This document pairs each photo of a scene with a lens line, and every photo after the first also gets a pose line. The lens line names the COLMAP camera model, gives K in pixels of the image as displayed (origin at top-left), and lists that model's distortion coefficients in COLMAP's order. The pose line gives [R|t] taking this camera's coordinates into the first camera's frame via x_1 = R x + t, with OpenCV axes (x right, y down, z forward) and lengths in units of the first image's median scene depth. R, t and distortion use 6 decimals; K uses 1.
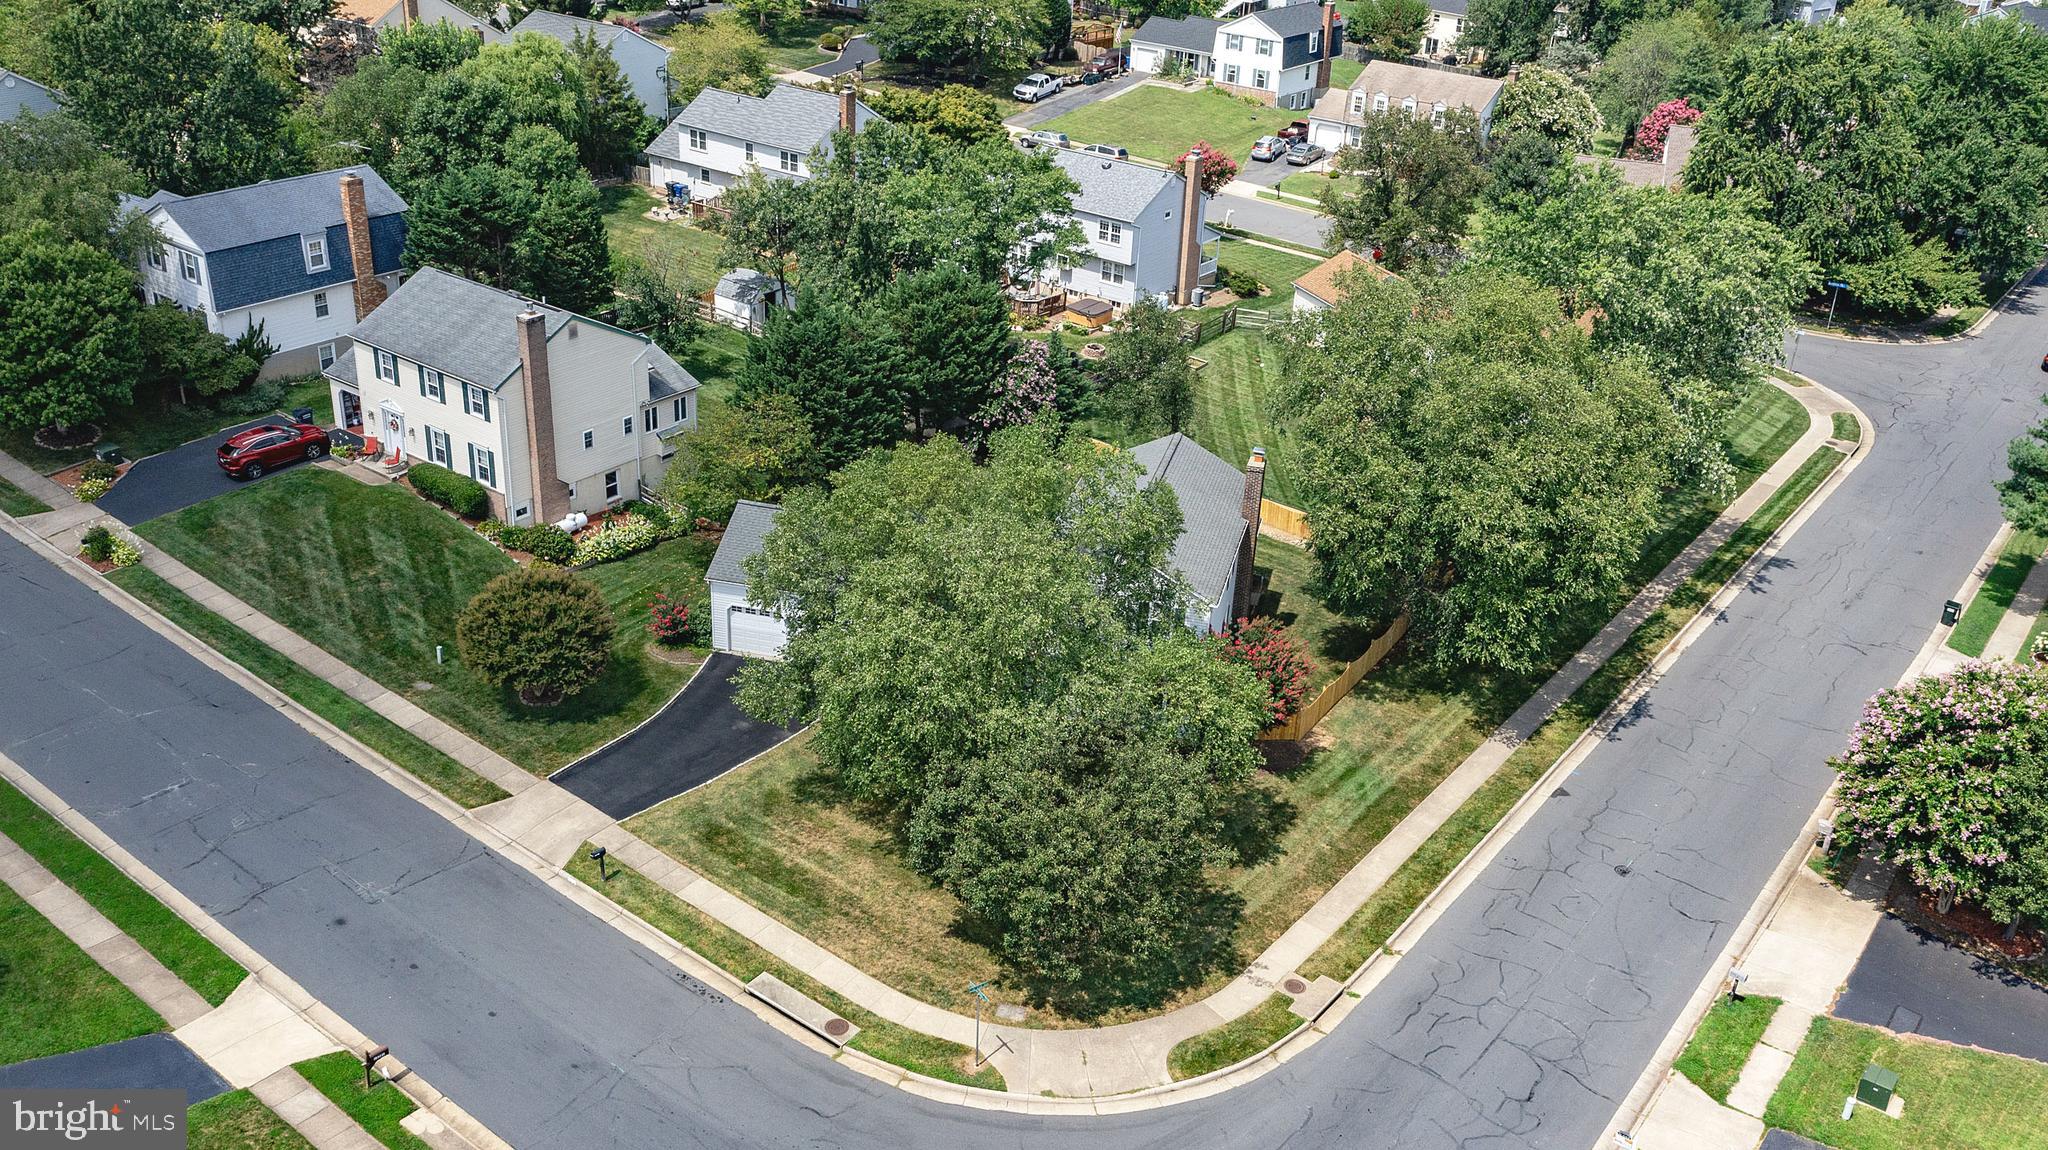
lens RADIAL K [[1707.3, 0, 1024.0], [0, 1707.3, 575.0], [0, 0, 1]] dist [-0.000532, 0.001624]
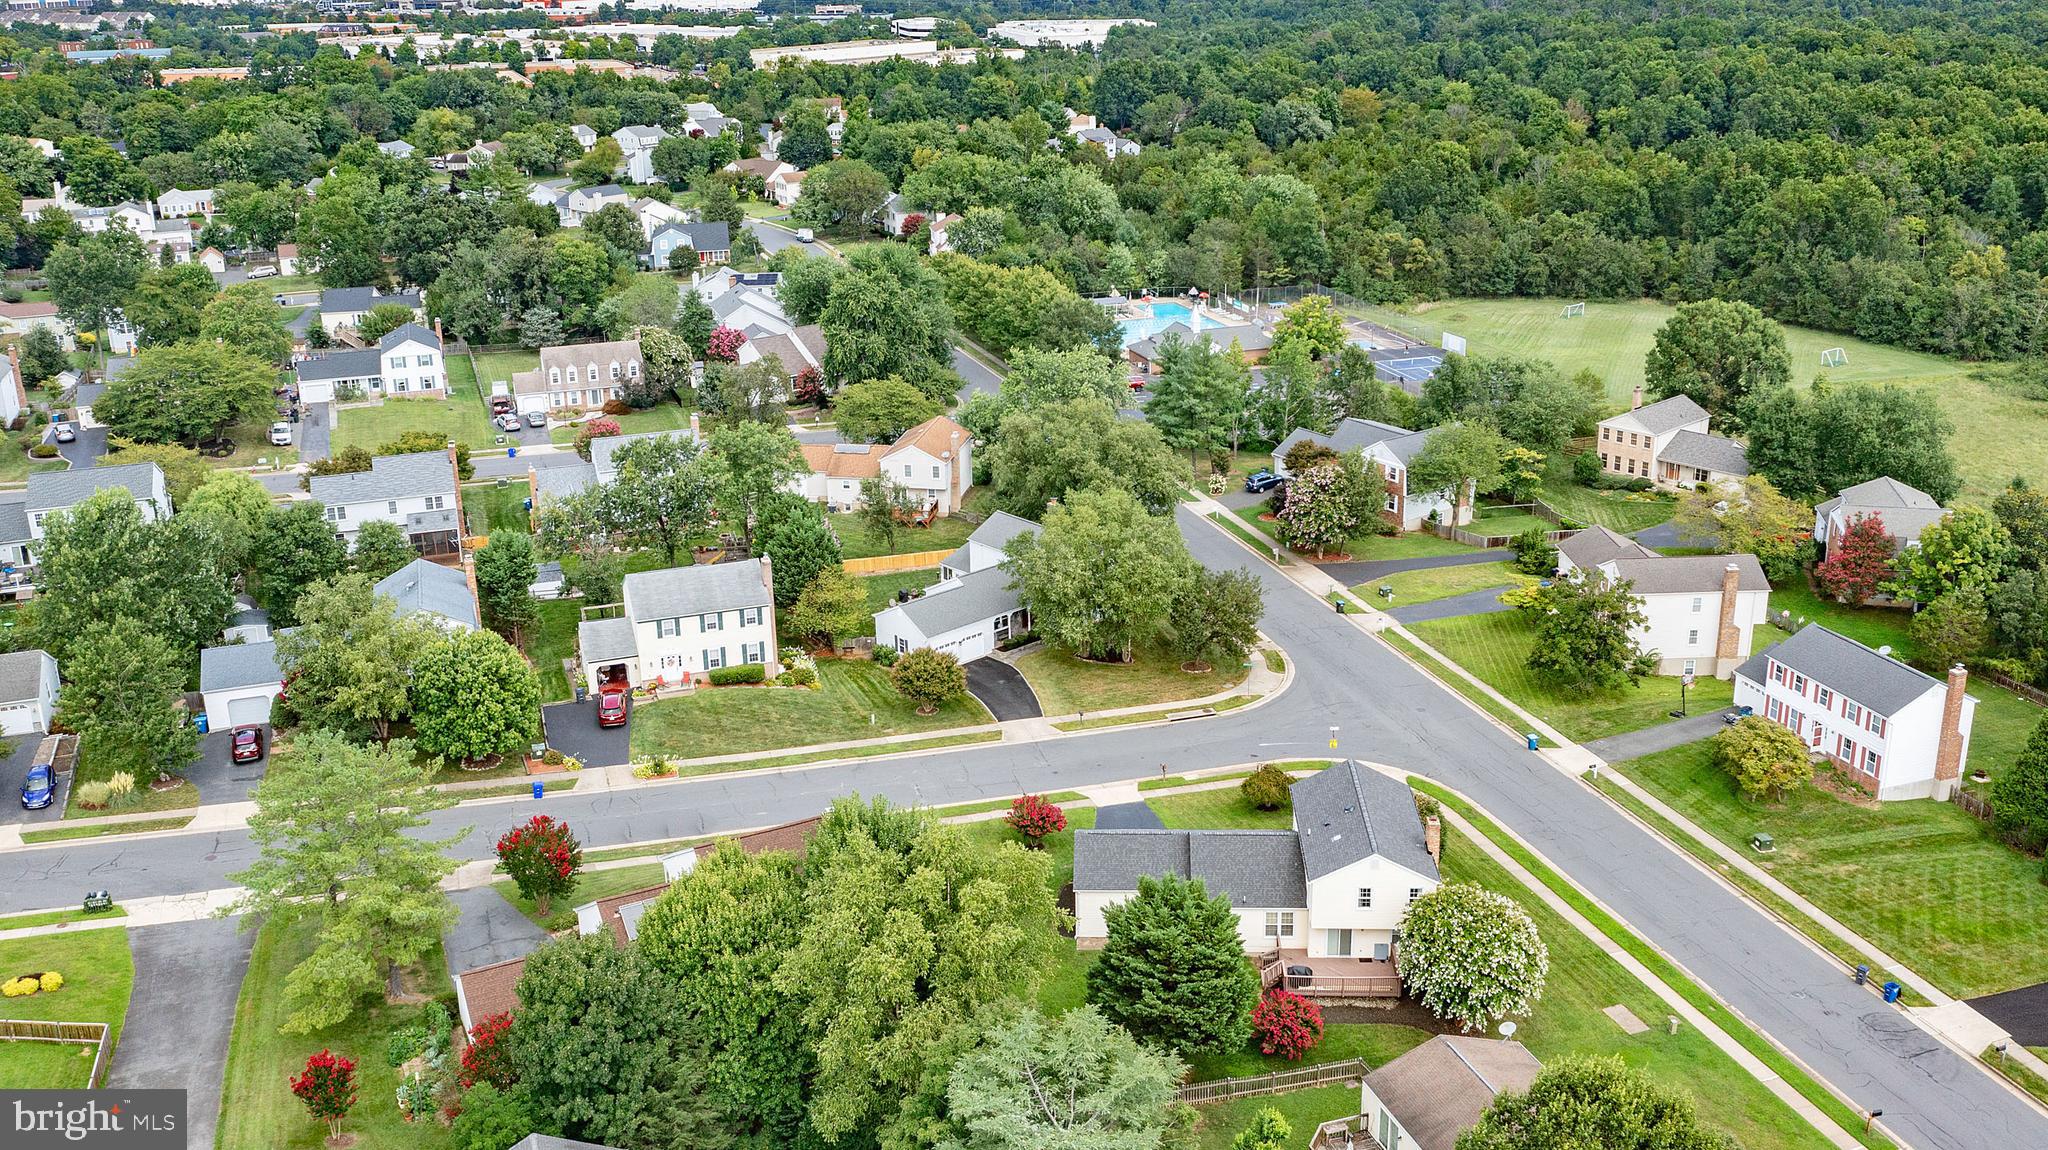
lens RADIAL K [[1707.3, 0, 1024.0], [0, 1707.3, 575.0], [0, 0, 1]] dist [-0.000532, 0.001624]
pose [[0.568497, -0.332472, 0.752511, -1.218874], [0.414237, 0.905970, 0.087331, -0.146980], [-0.710788, 0.262071, 0.652763, -0.303006]]
